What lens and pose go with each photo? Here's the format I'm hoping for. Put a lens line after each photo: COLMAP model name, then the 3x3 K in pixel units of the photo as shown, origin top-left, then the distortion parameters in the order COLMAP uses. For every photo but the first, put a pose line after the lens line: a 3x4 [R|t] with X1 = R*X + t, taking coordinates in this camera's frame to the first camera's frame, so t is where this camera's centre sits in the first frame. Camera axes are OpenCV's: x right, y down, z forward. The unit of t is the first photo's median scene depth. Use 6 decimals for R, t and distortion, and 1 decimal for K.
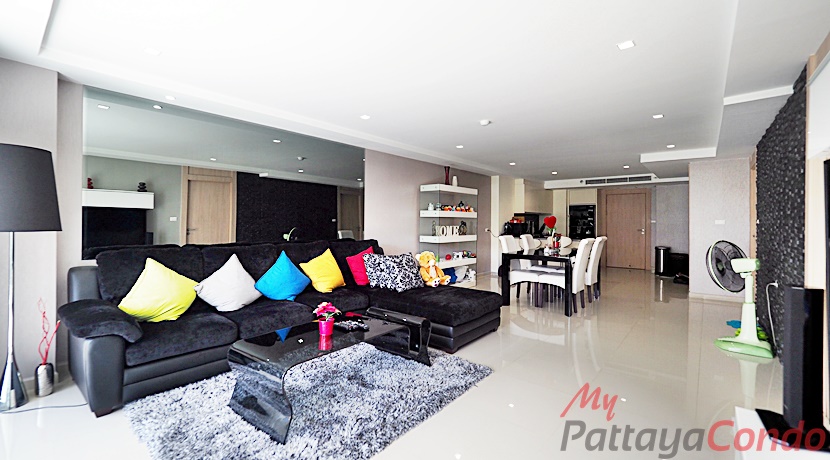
lens RADIAL K [[352.2, 0, 417.0], [0, 352.2, 226.9], [0, 0, 1]] dist [0.013783, 0.000479]
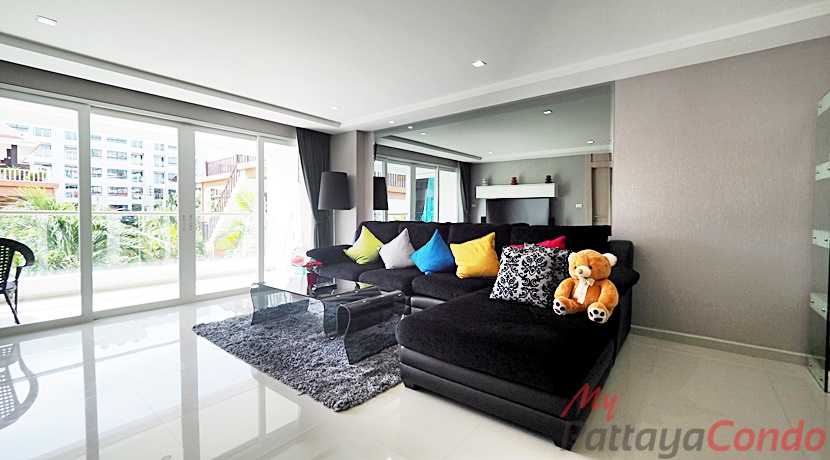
lens RADIAL K [[352.2, 0, 417.0], [0, 352.2, 226.9], [0, 0, 1]] dist [0.013783, 0.000479]
pose [[0.008148, 0.028498, -0.999561, 0.516492], [-0.015241, 0.999481, 0.028371, 0.024219], [0.999851, 0.015003, 0.008578, 0.698605]]
